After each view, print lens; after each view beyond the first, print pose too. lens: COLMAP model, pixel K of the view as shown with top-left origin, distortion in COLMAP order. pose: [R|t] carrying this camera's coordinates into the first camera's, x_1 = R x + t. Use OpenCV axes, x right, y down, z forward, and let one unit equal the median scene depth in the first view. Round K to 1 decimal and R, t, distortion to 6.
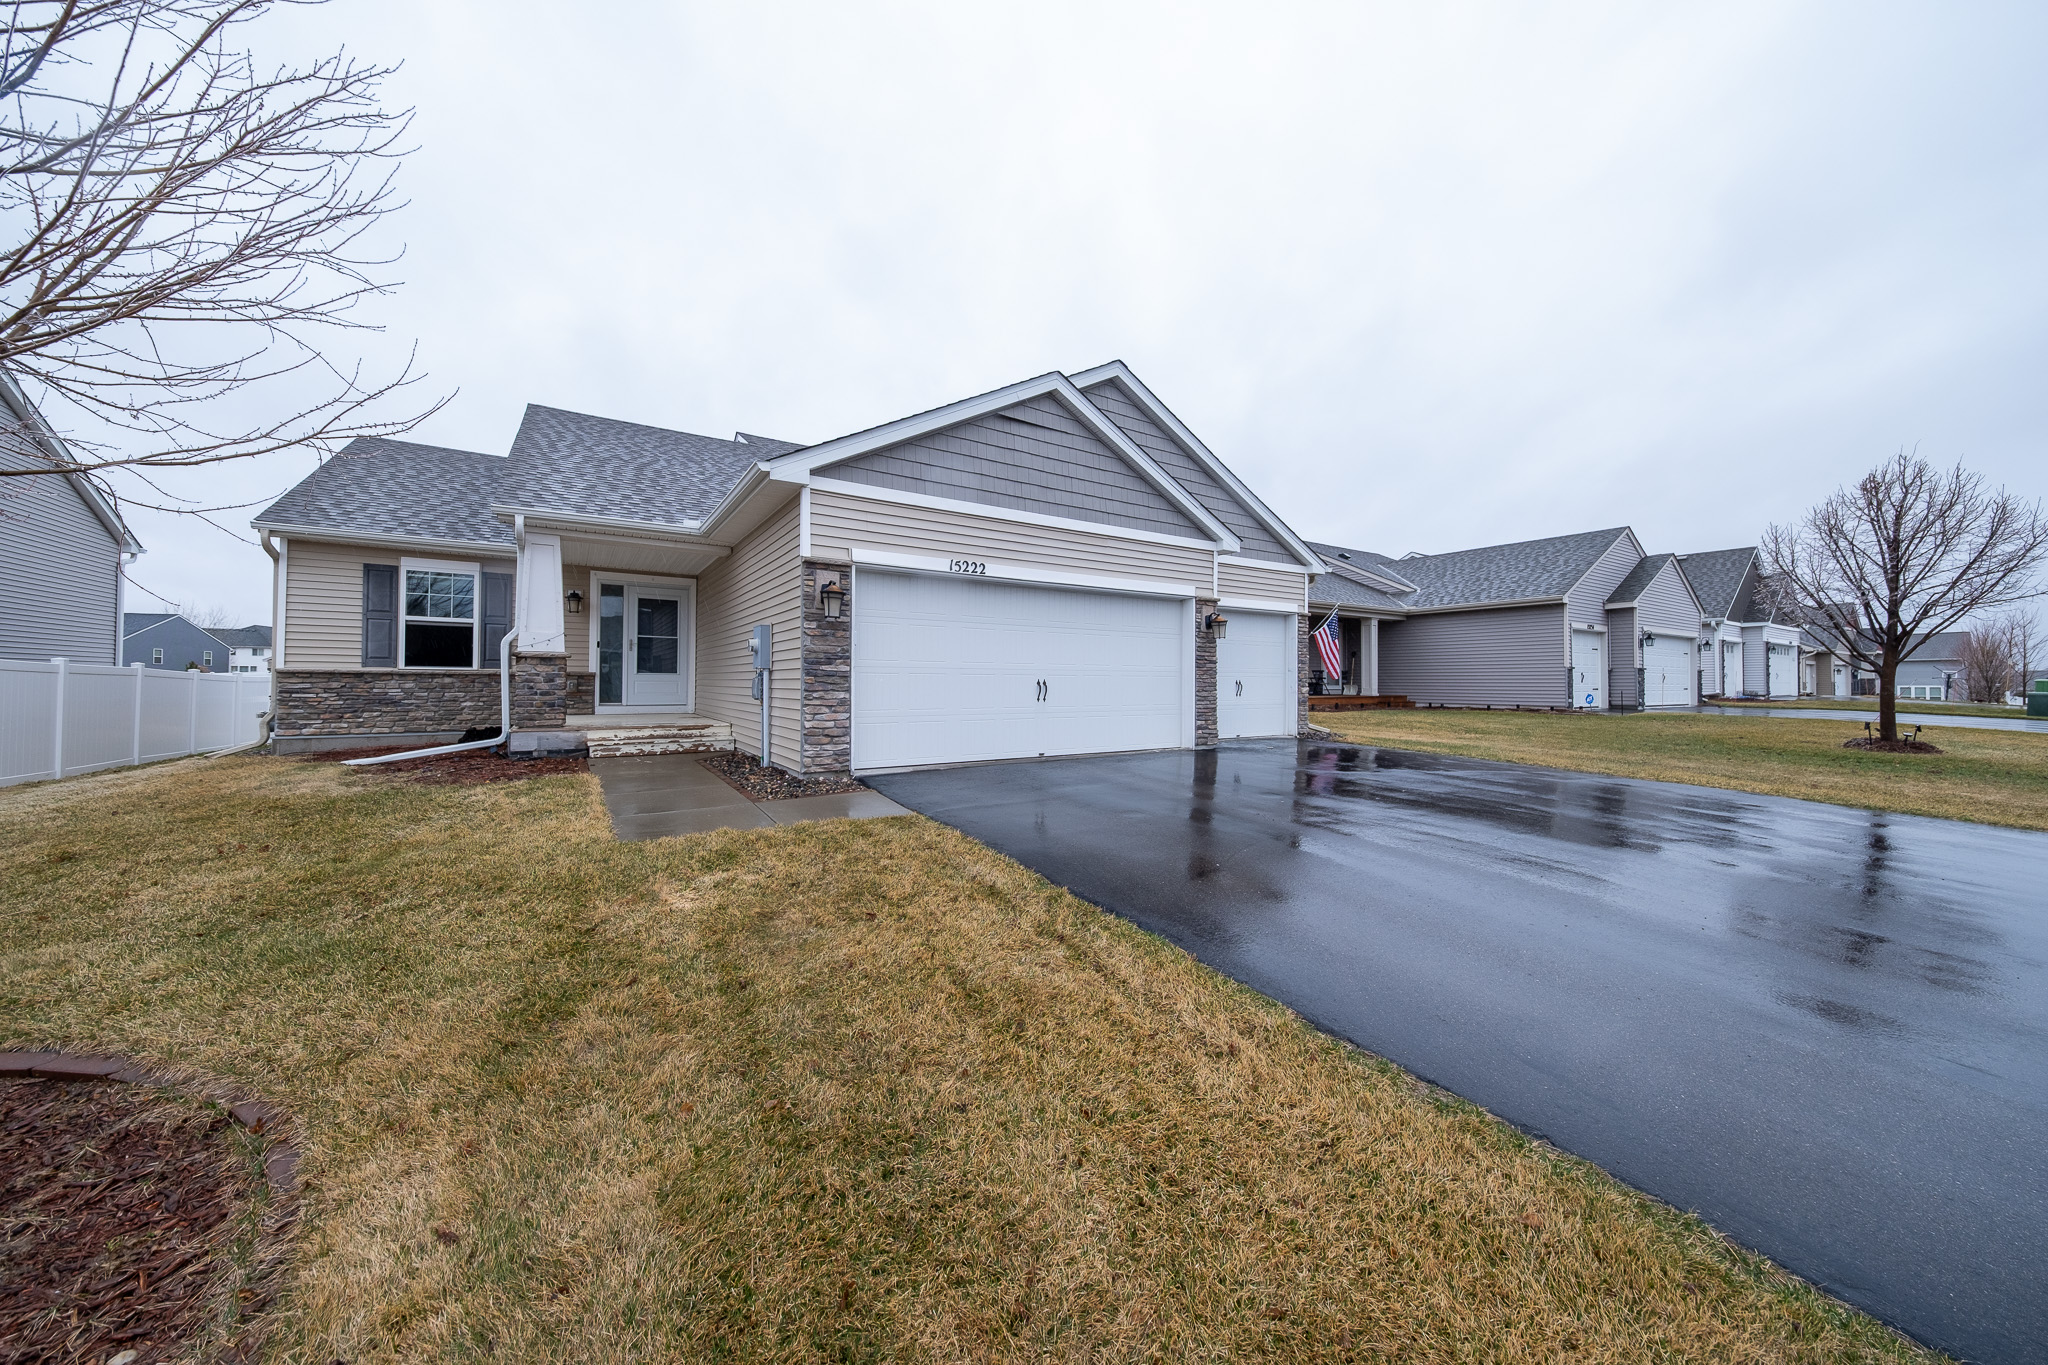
lens RADIAL K [[683.6, 0, 1018.5], [0, 683.6, 678.2], [0, 0, 1]] dist [0.001492, 0.000086]
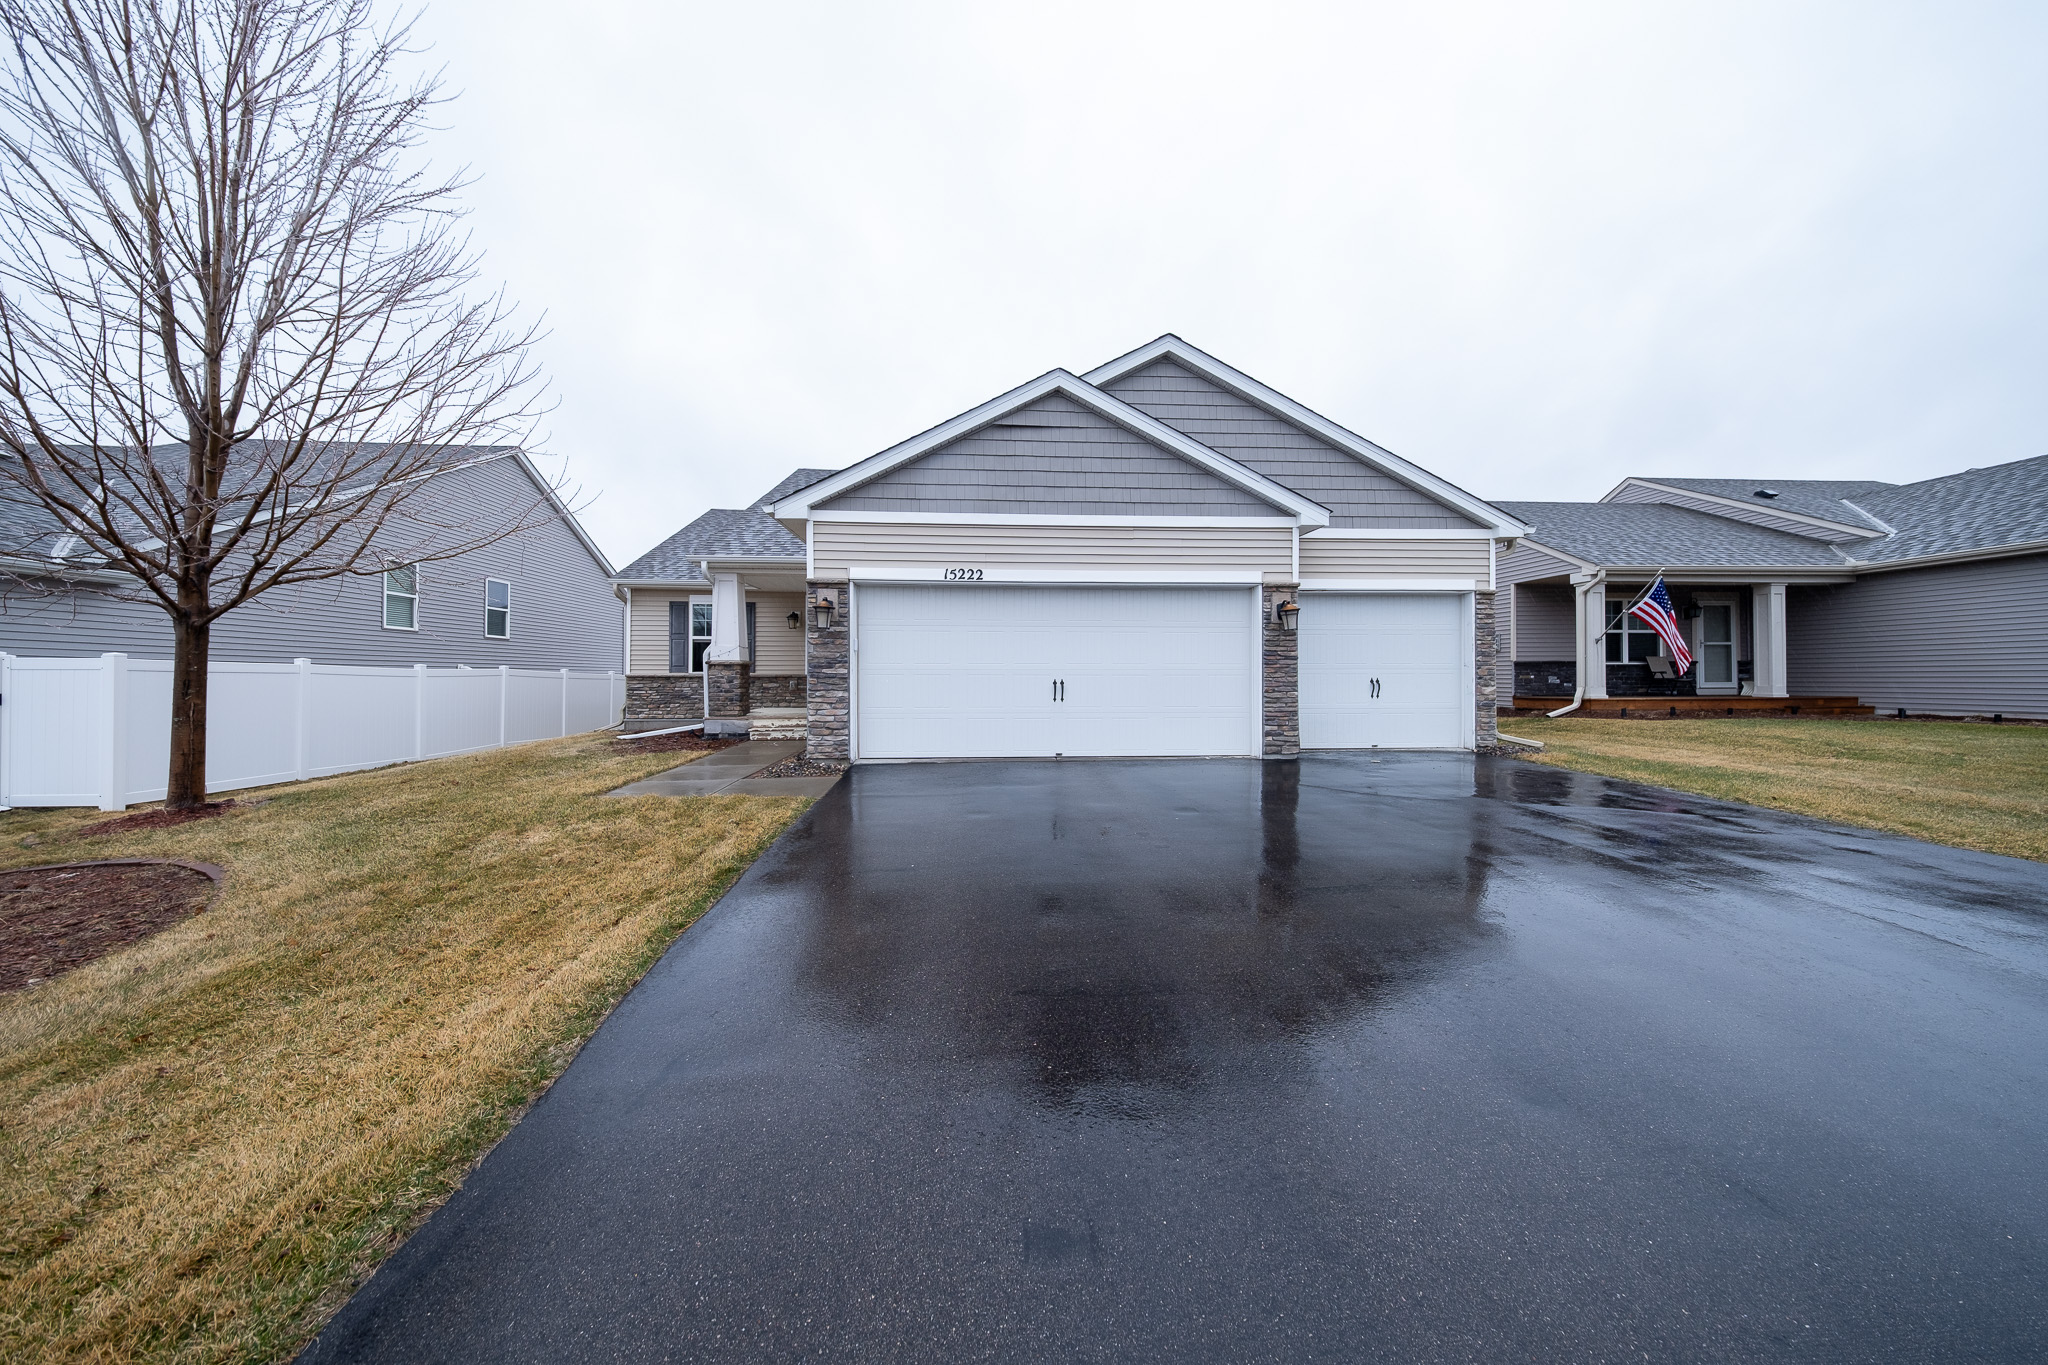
lens RADIAL K [[683.6, 0, 1018.5], [0, 683.6, 678.2], [0, 0, 1]] dist [0.001492, 0.000086]
pose [[0.874428, -0.005376, -0.485126, 0.418192], [0.007196, 0.999972, 0.001891, -0.001815], [0.485102, -0.005144, 0.874442, 0.089031]]
